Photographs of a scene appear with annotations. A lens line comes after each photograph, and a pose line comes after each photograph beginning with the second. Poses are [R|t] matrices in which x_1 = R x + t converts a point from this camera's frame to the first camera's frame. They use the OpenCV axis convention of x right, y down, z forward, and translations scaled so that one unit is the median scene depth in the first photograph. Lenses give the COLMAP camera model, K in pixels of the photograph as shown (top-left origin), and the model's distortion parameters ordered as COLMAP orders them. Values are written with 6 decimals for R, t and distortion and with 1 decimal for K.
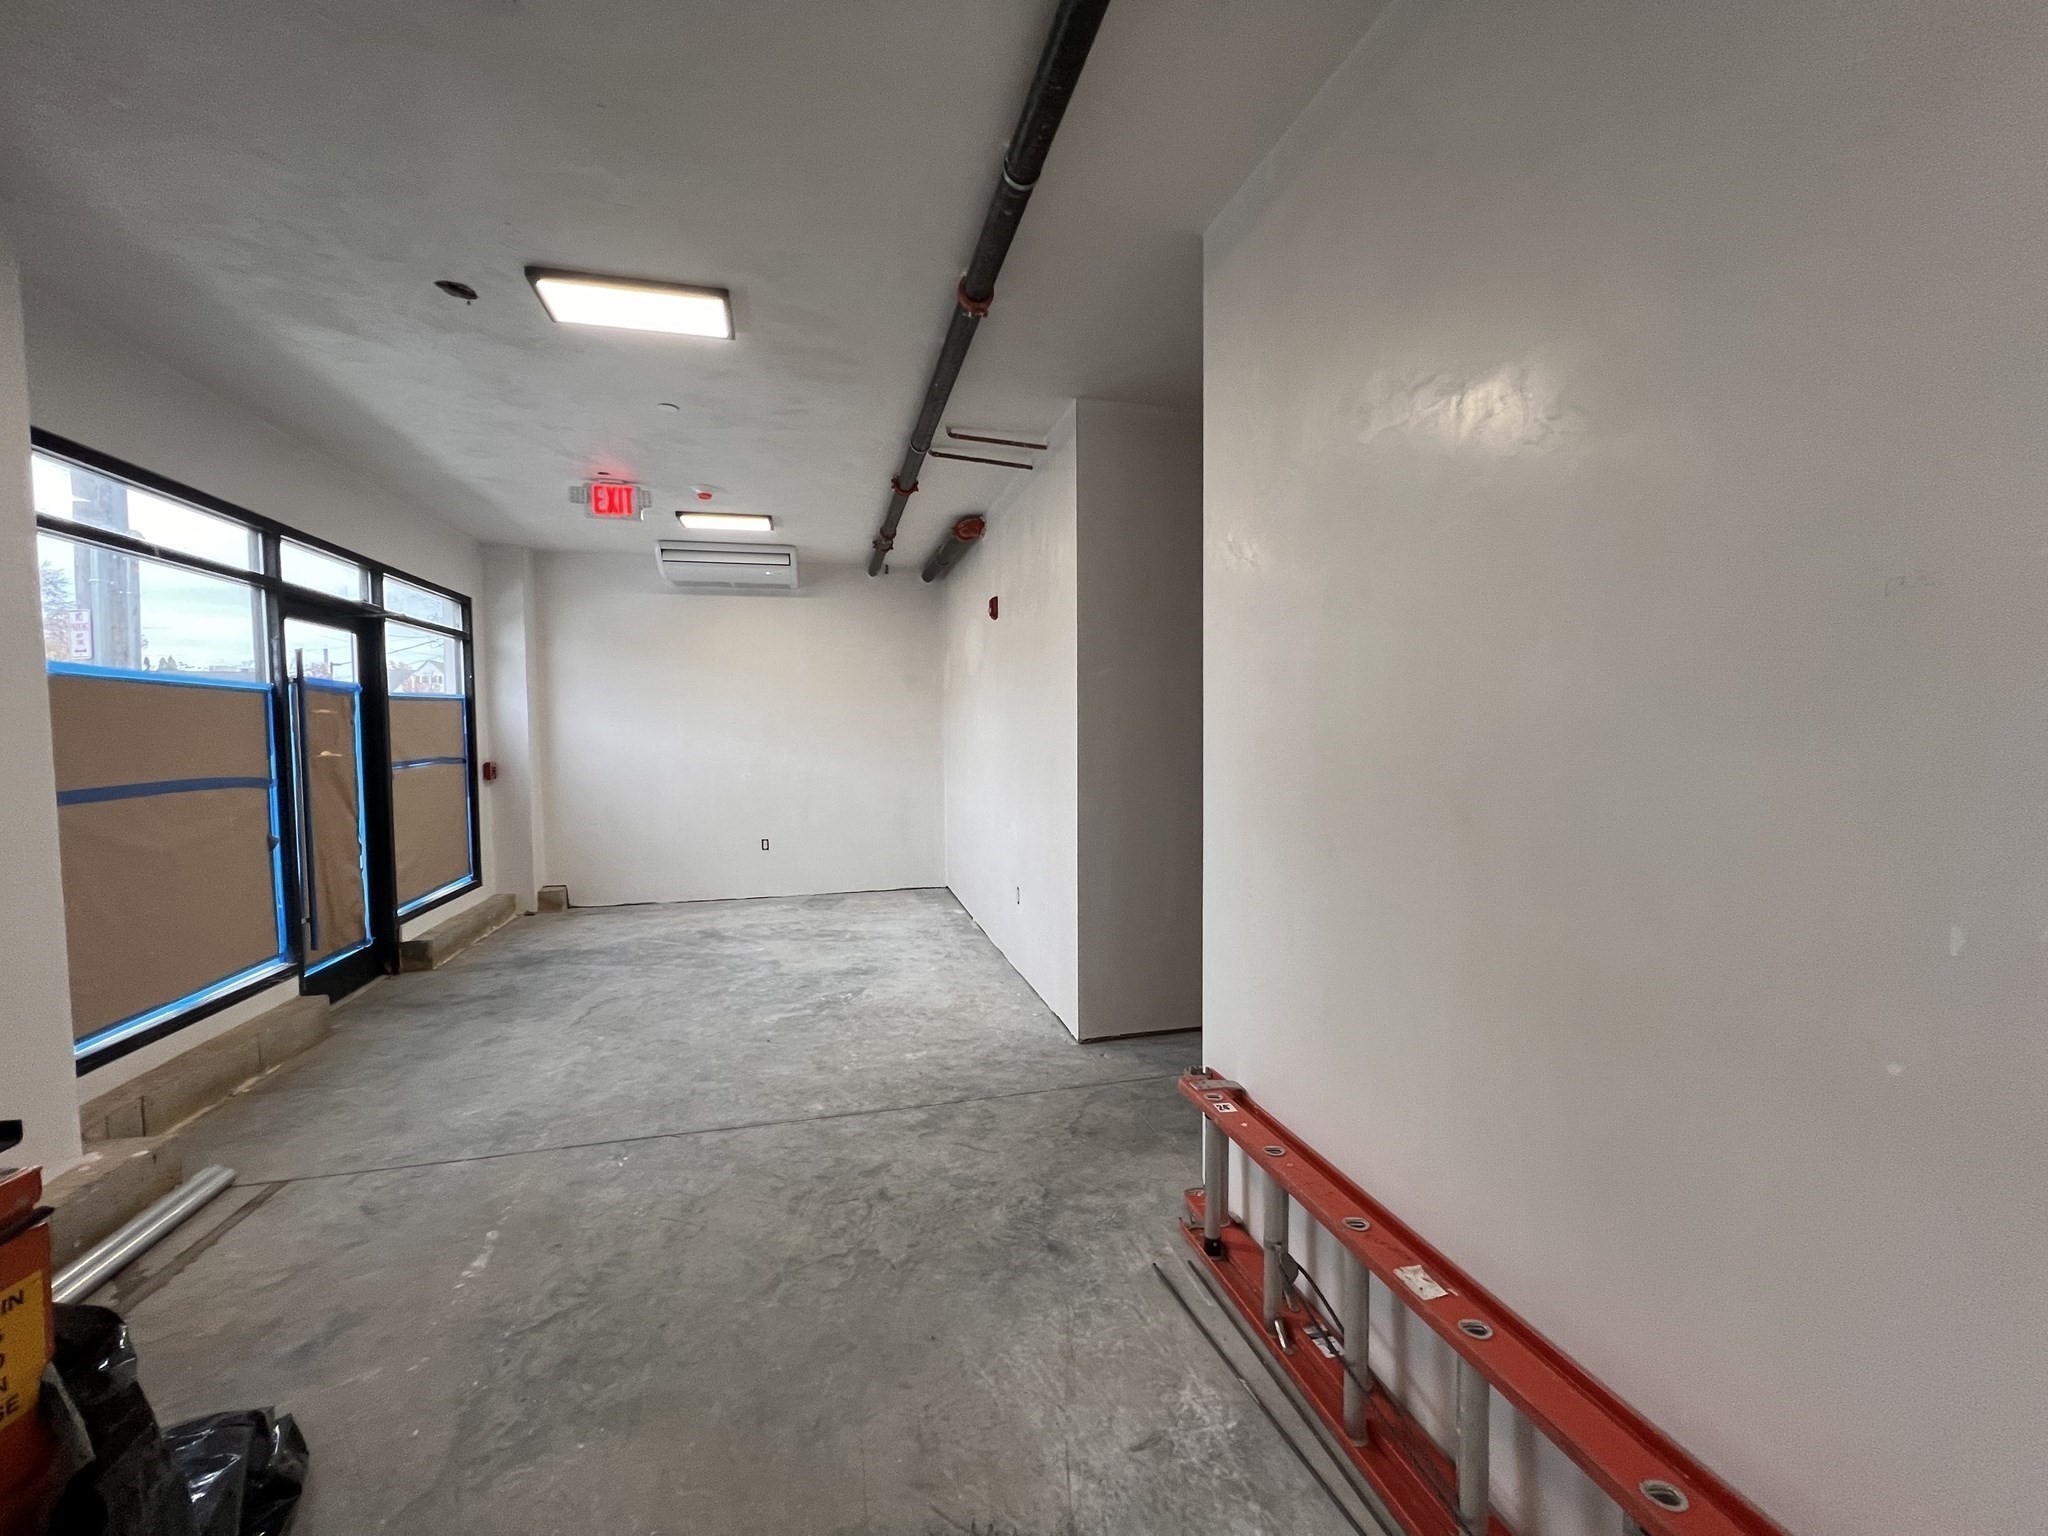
lens RADIAL K [[820.4, 0, 1017.2], [0, 820.4, 763.0], [0, 0, 1]] dist [-0.002213, -0.000069]
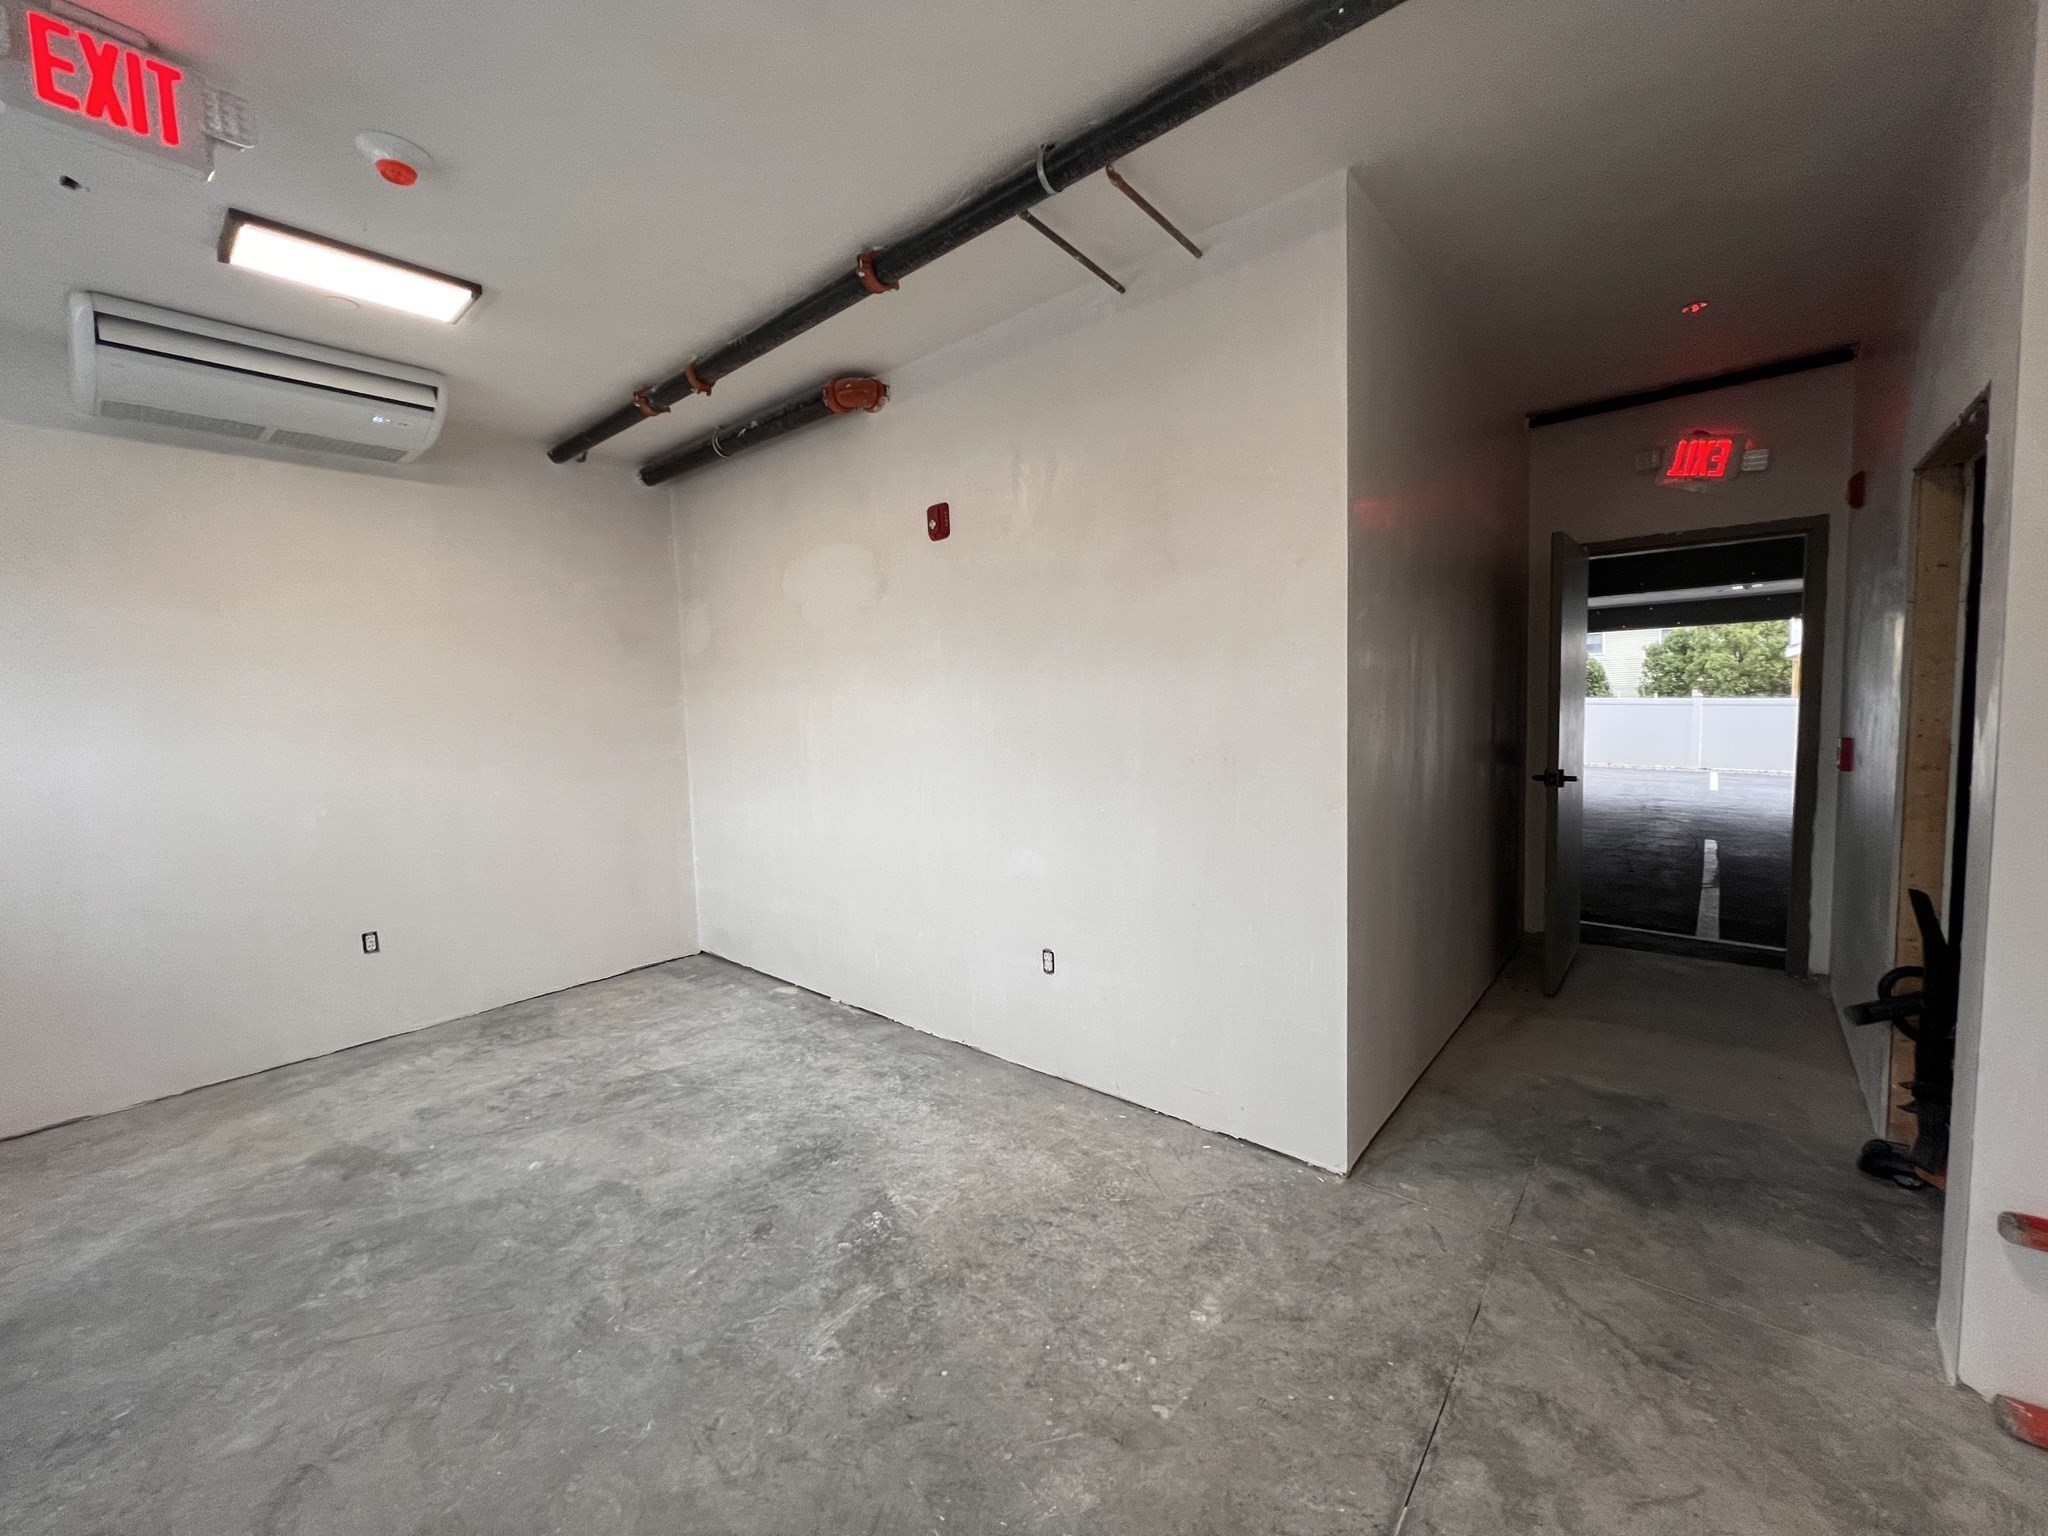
lens RADIAL K [[820.6, 0, 1013.1], [0, 820.6, 763.3], [0, 0, 1]] dist [-0.001912, 0.000200]
pose [[0.815869, -0.063422, 0.574748, -0.404921], [0.050601, 0.997984, 0.038296, -0.023674], [-0.576018, -0.002162, 0.817434, 0.500025]]
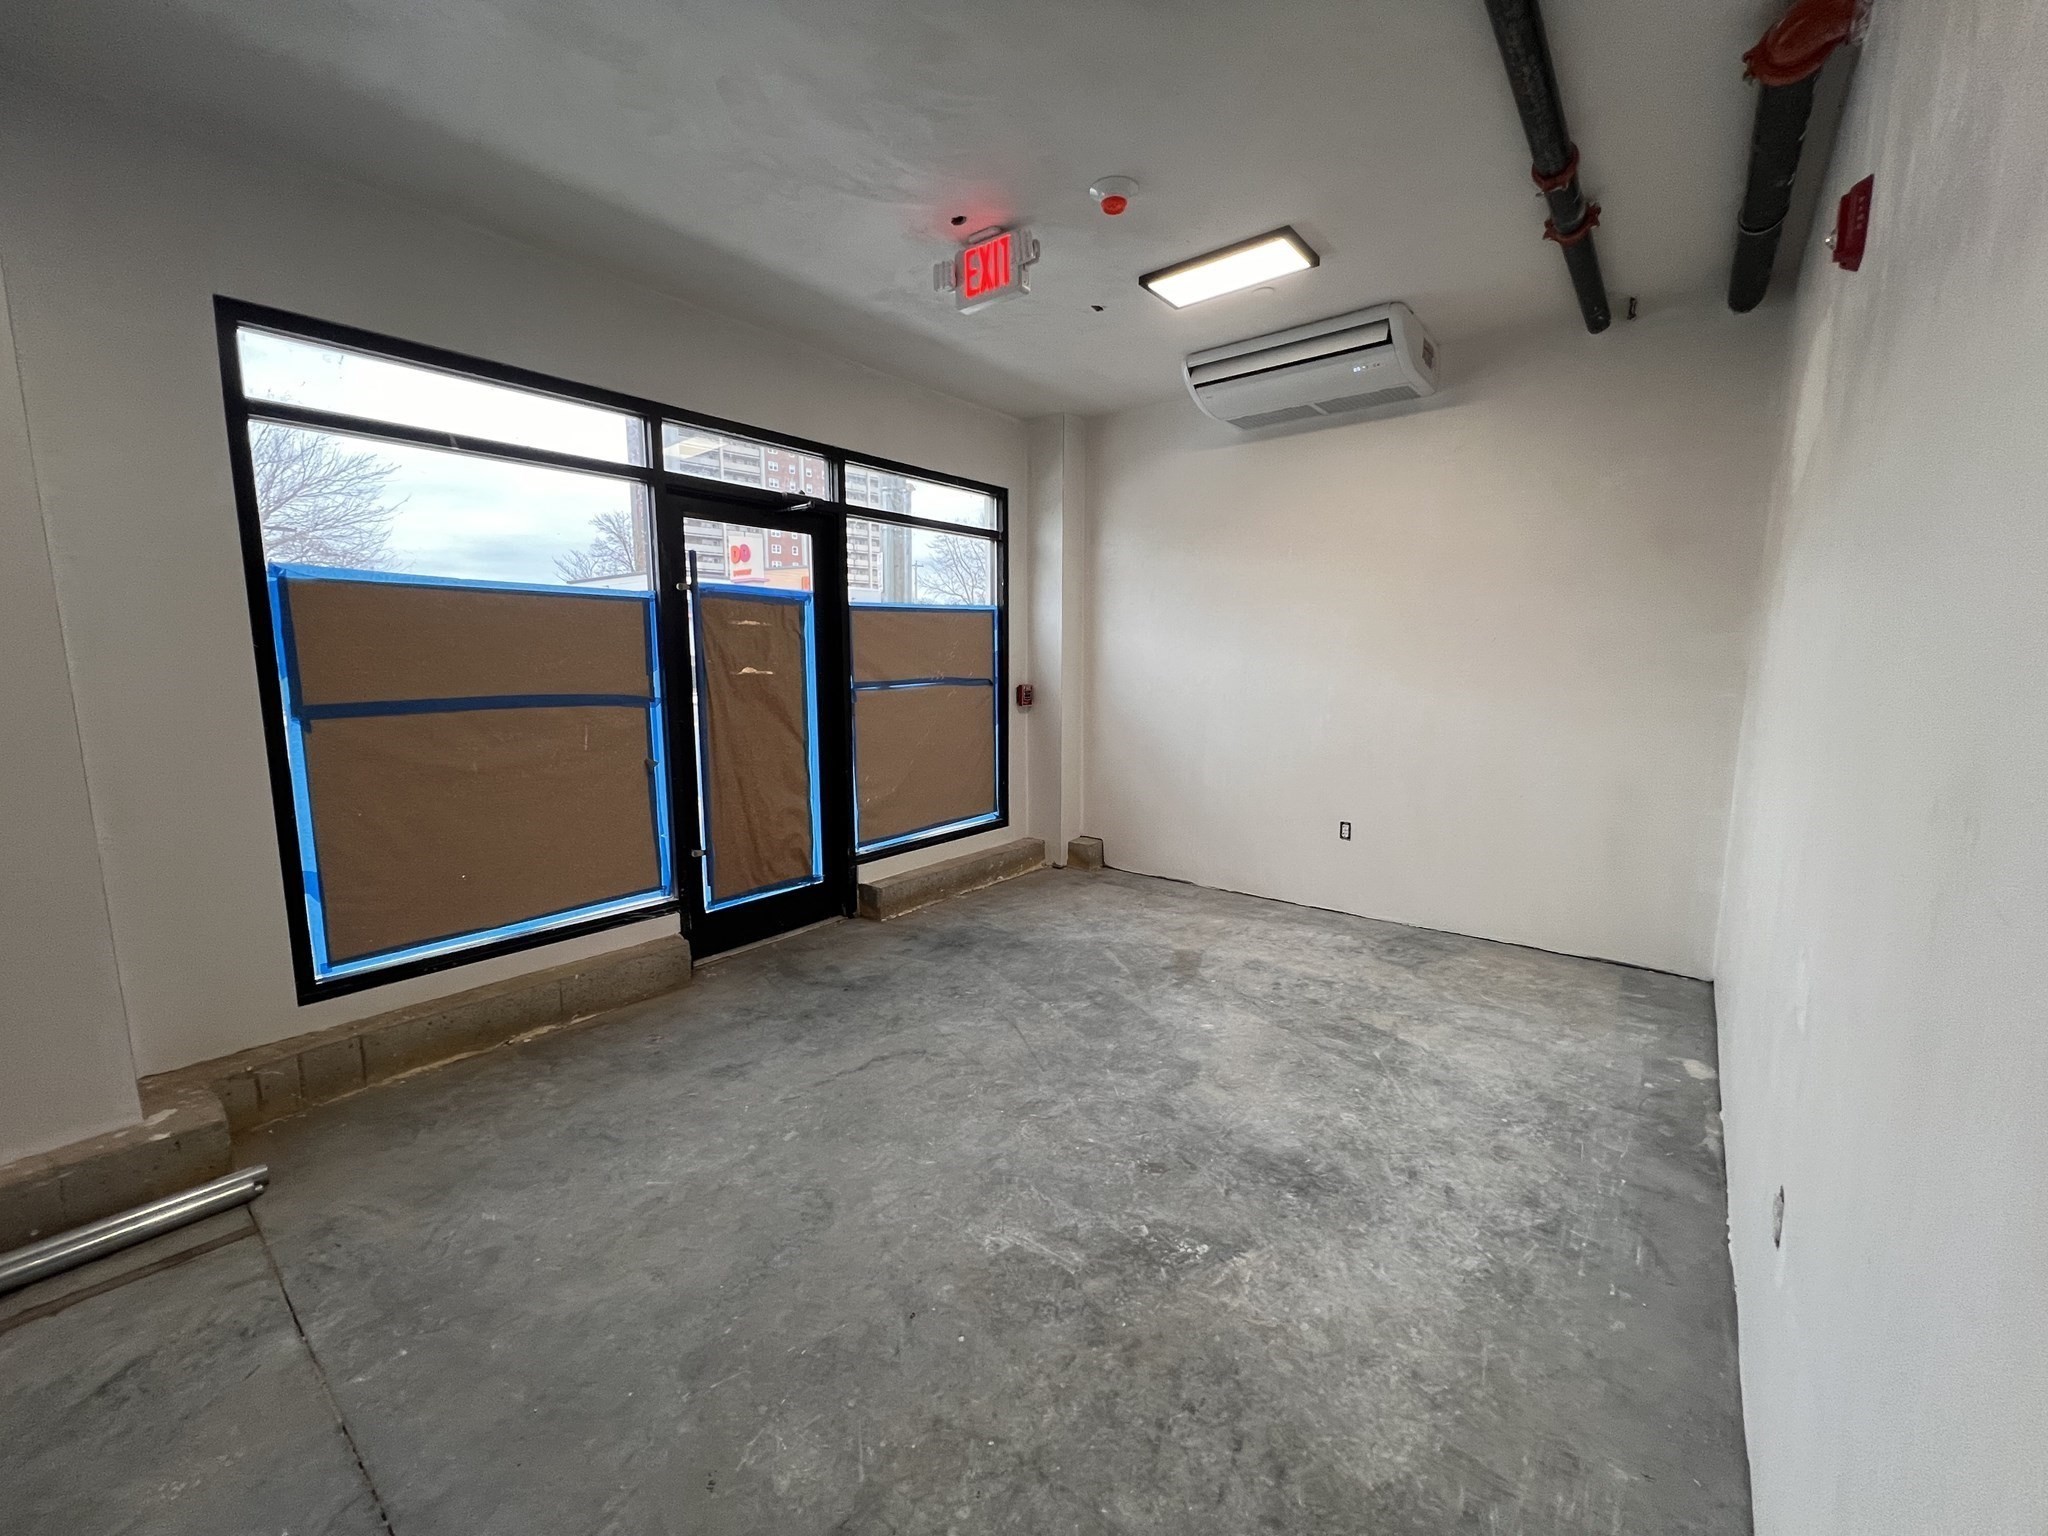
lens RADIAL K [[820.4, 0, 1017.2], [0, 820.4, 763.0], [0, 0, 1]] dist [-0.002213, -0.000069]
pose [[0.600219, 0.109432, -0.792314, 0.052248], [-0.035654, 0.993272, 0.110178, -0.018925], [0.799041, -0.037882, 0.600082, 0.646198]]
